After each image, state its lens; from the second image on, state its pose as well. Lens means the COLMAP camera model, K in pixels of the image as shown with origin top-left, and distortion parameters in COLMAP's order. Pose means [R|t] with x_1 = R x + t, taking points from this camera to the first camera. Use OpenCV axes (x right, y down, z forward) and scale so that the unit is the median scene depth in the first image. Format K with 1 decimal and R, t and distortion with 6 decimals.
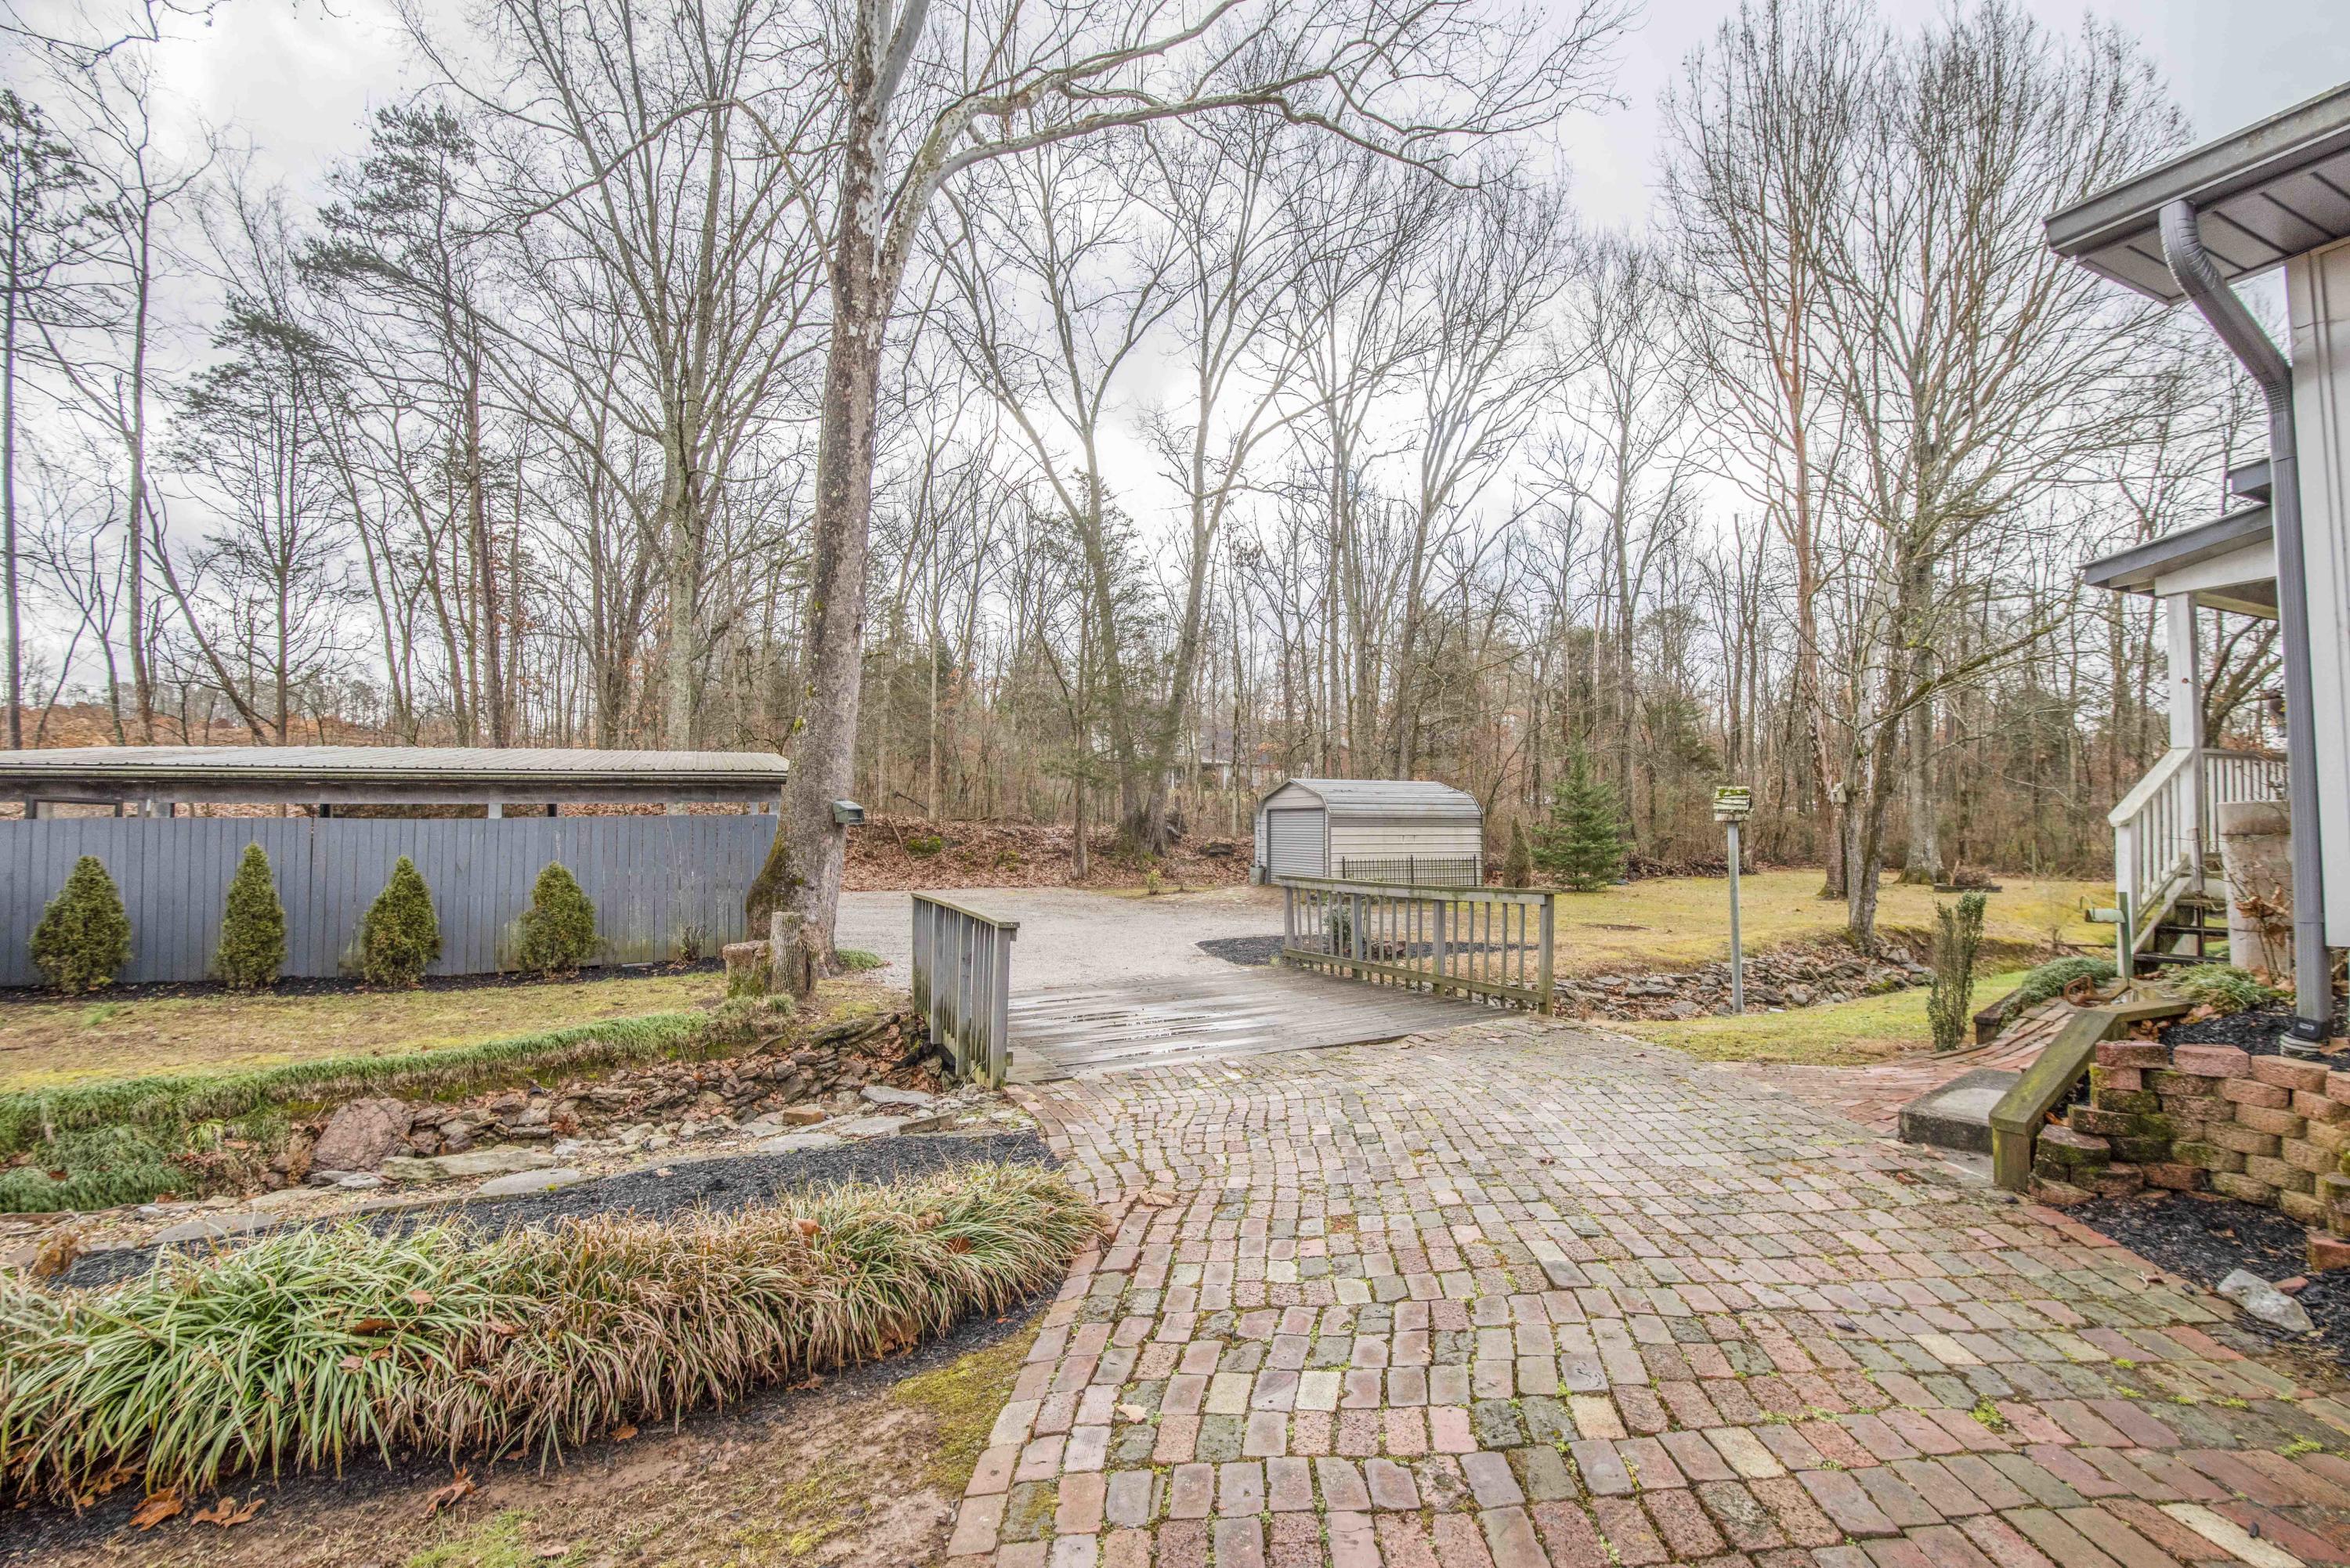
lens RADIAL K [[1062.7, 0, 1186.5], [0, 1062.7, 786.6], [0, 0, 1]] dist [-0.014660, -0.013691]
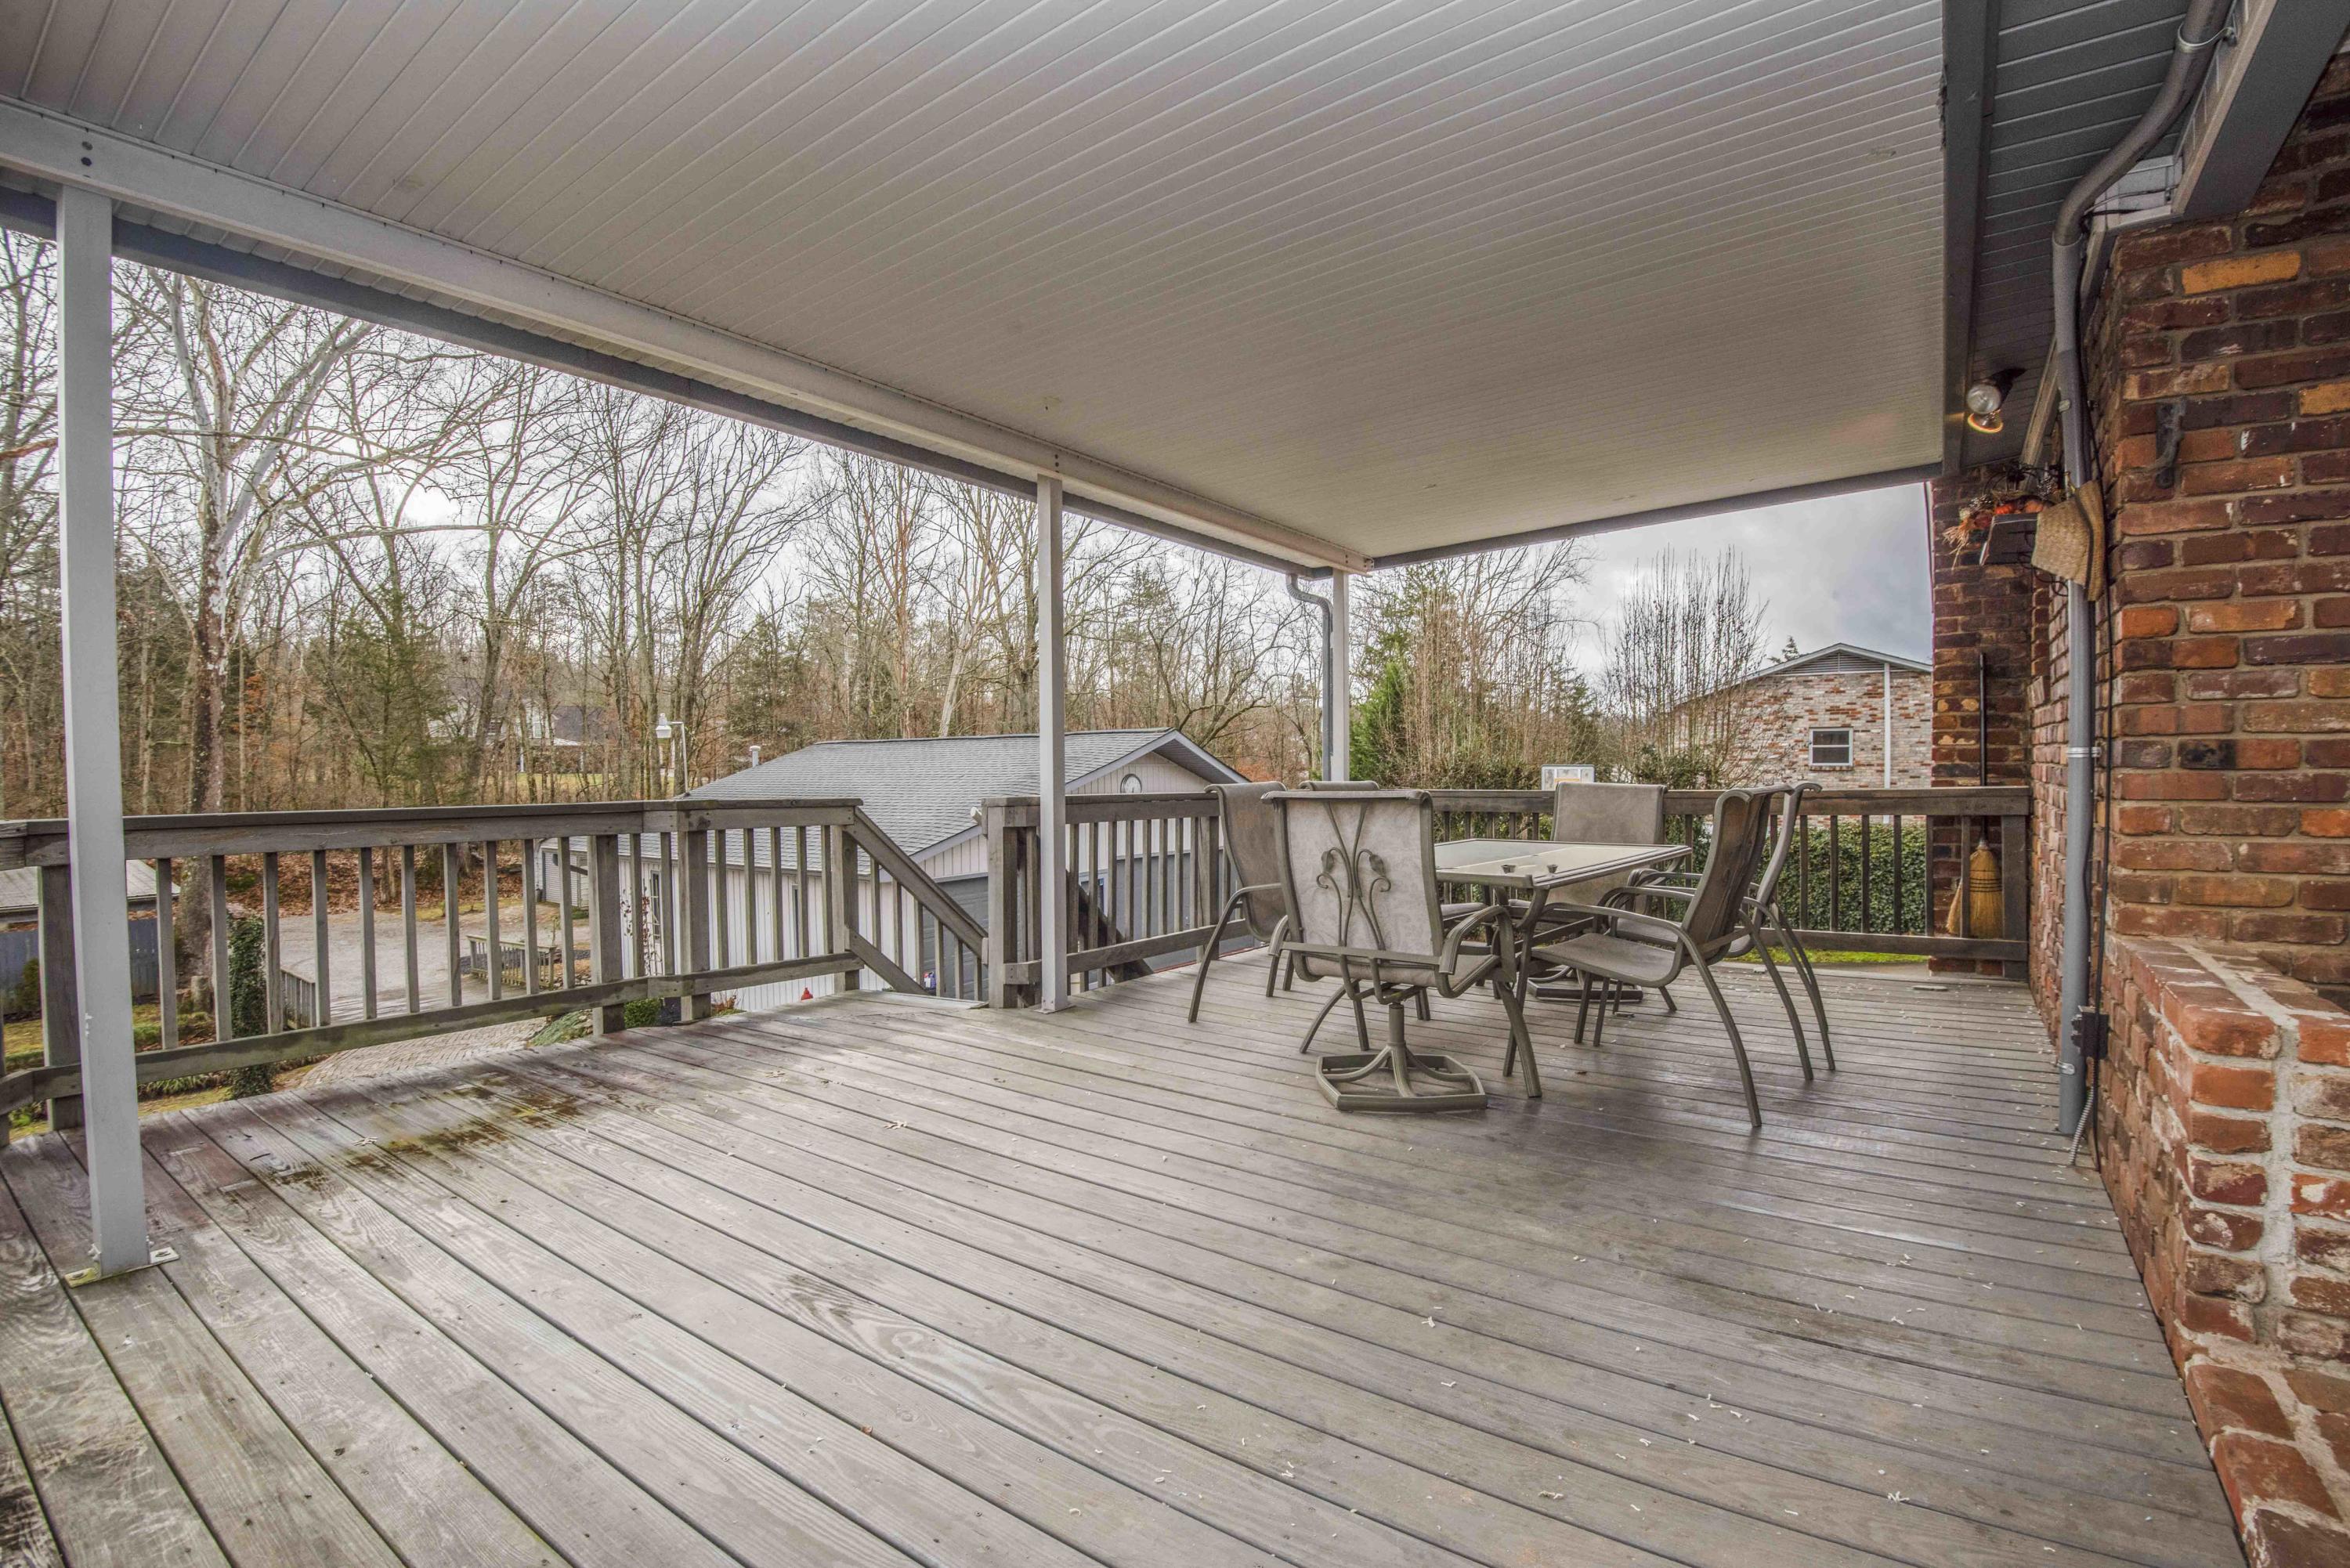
lens RADIAL K [[1062.7, 0, 1186.5], [0, 1062.7, 786.6], [0, 0, 1]] dist [-0.014660, -0.013691]
pose [[0.866090, -0.018832, 0.499534, 0.269334], [-0.007592, 0.998679, 0.050812, -0.317913], [-0.499831, -0.047800, 0.864803, -1.493430]]
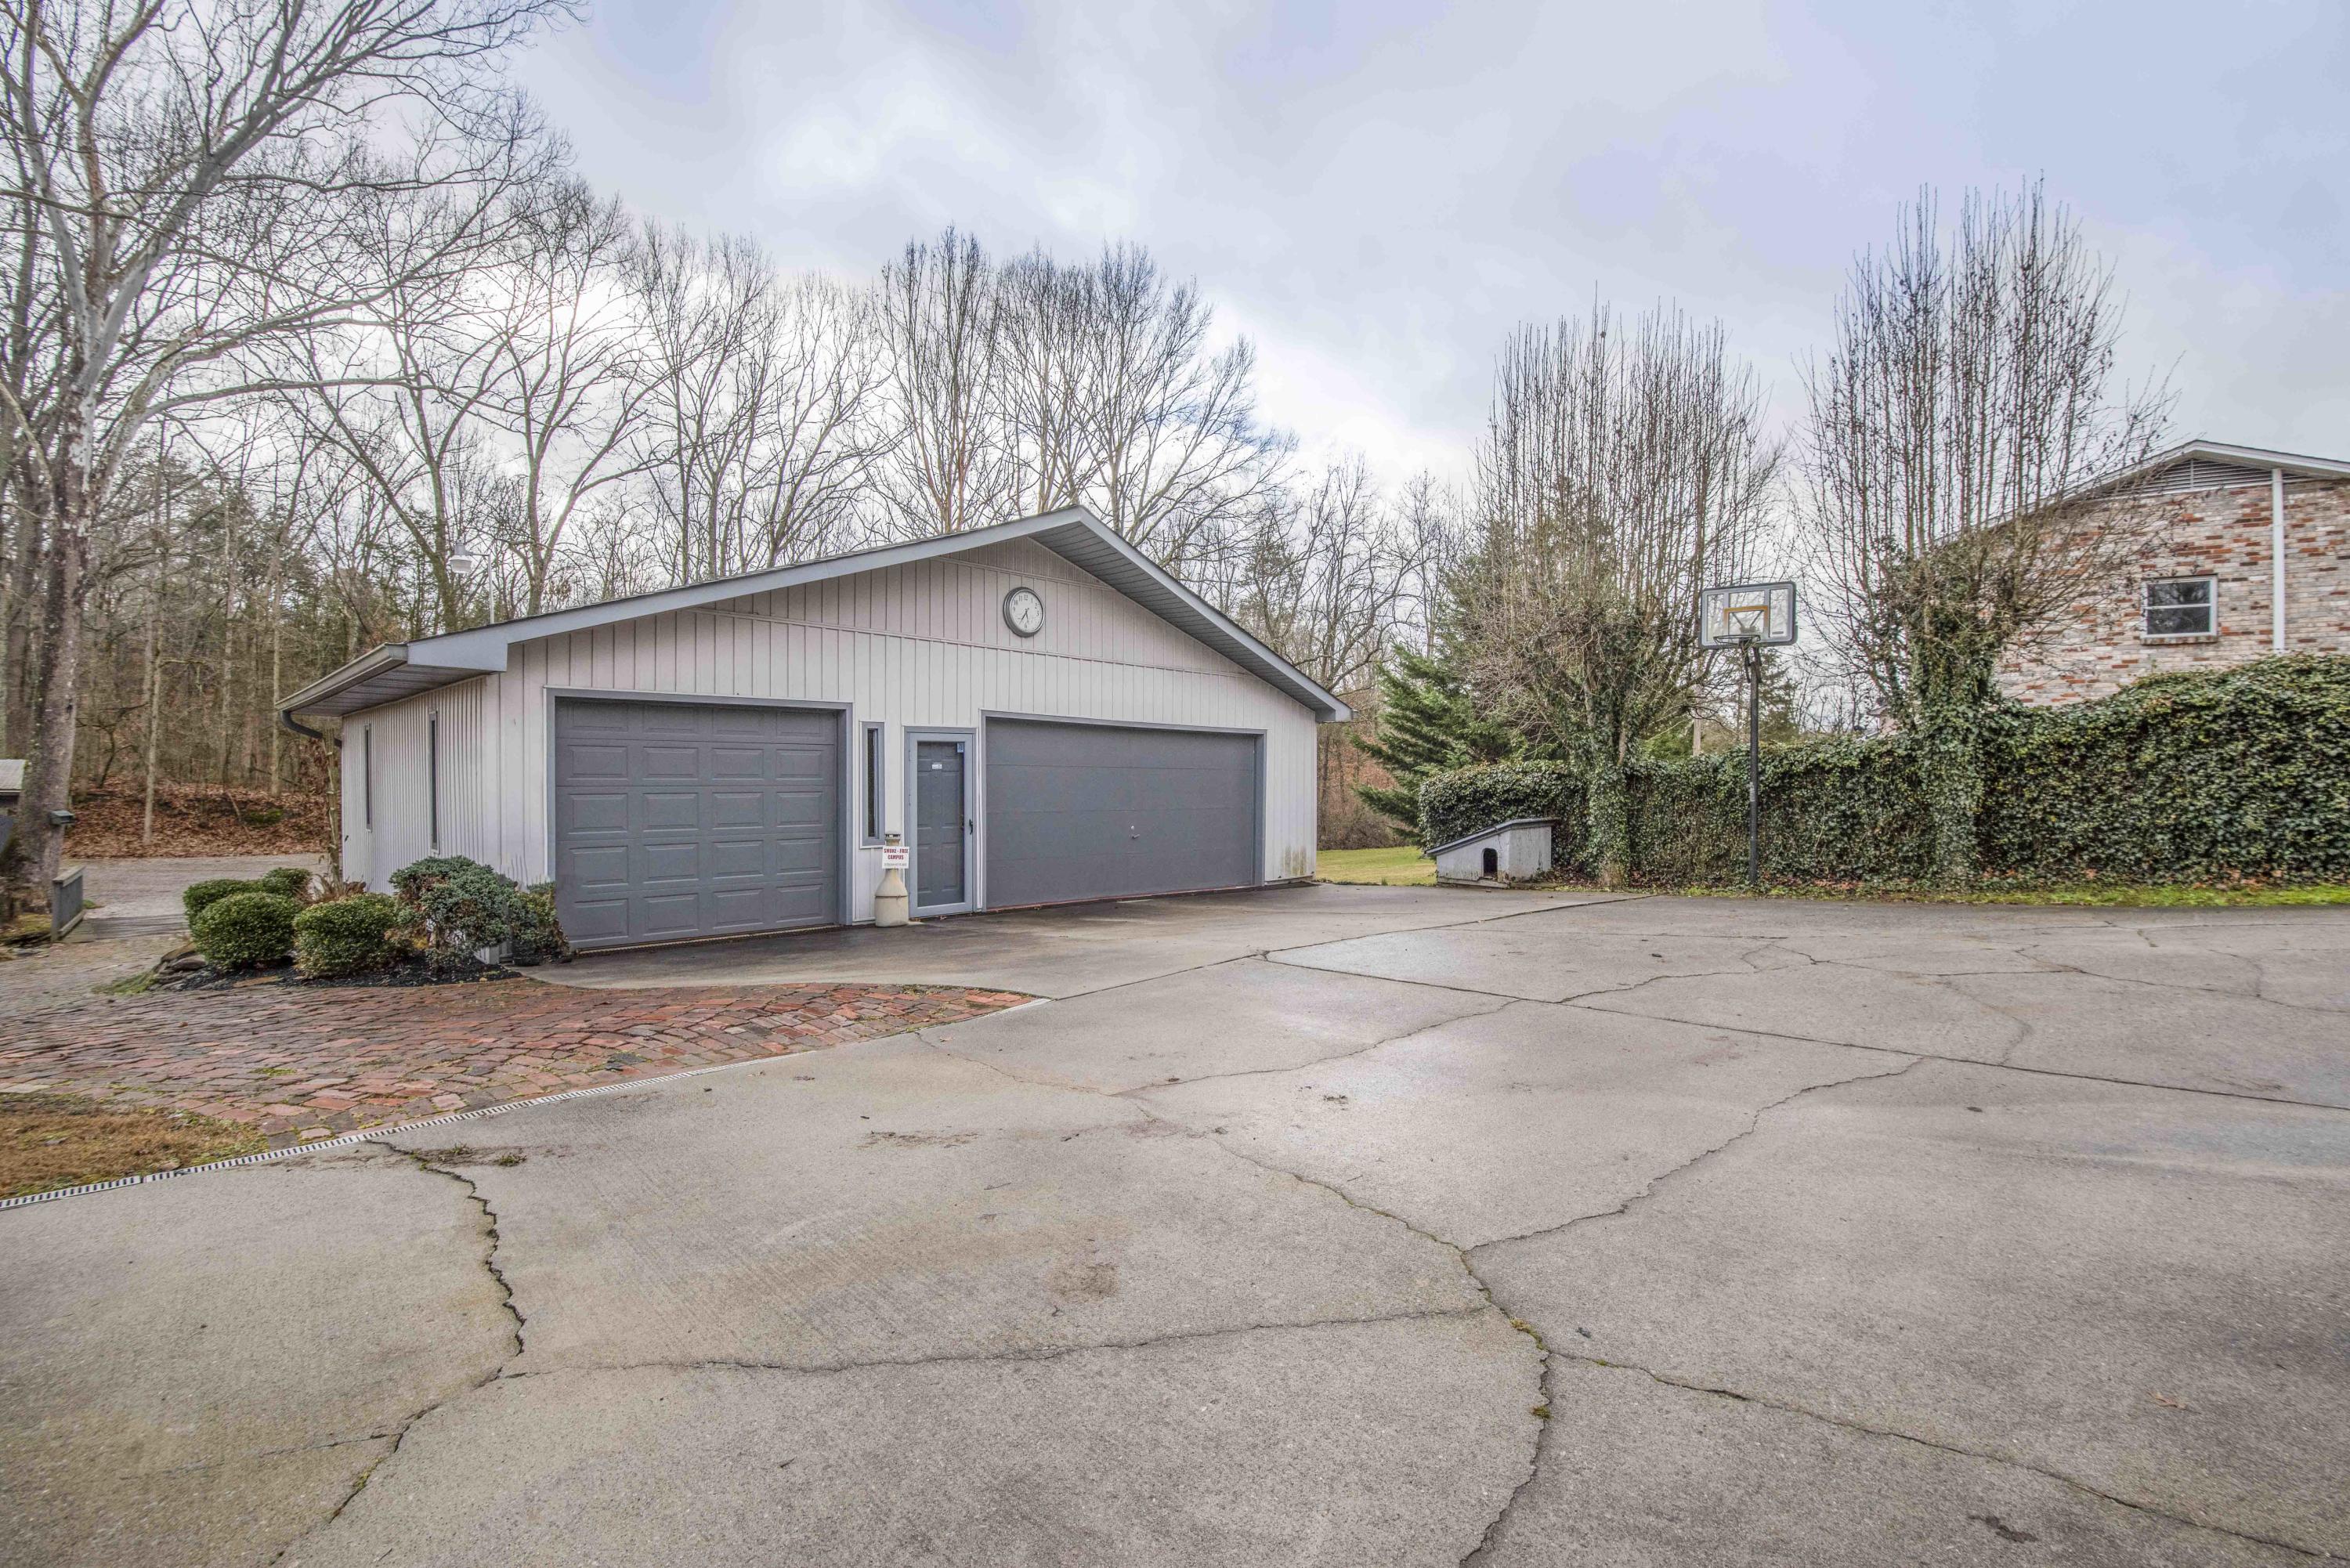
lens RADIAL K [[1067.8, 0, 1198.0], [0, 1067.8, 786.4], [0, 0, 1]] dist [-0.041910, 0.000720]
pose [[0.928066, 0.005398, 0.372377, 0.729036], [-0.023110, 0.998803, 0.043118, -0.131070], [-0.371698, -0.048622, 0.927079, -1.124514]]
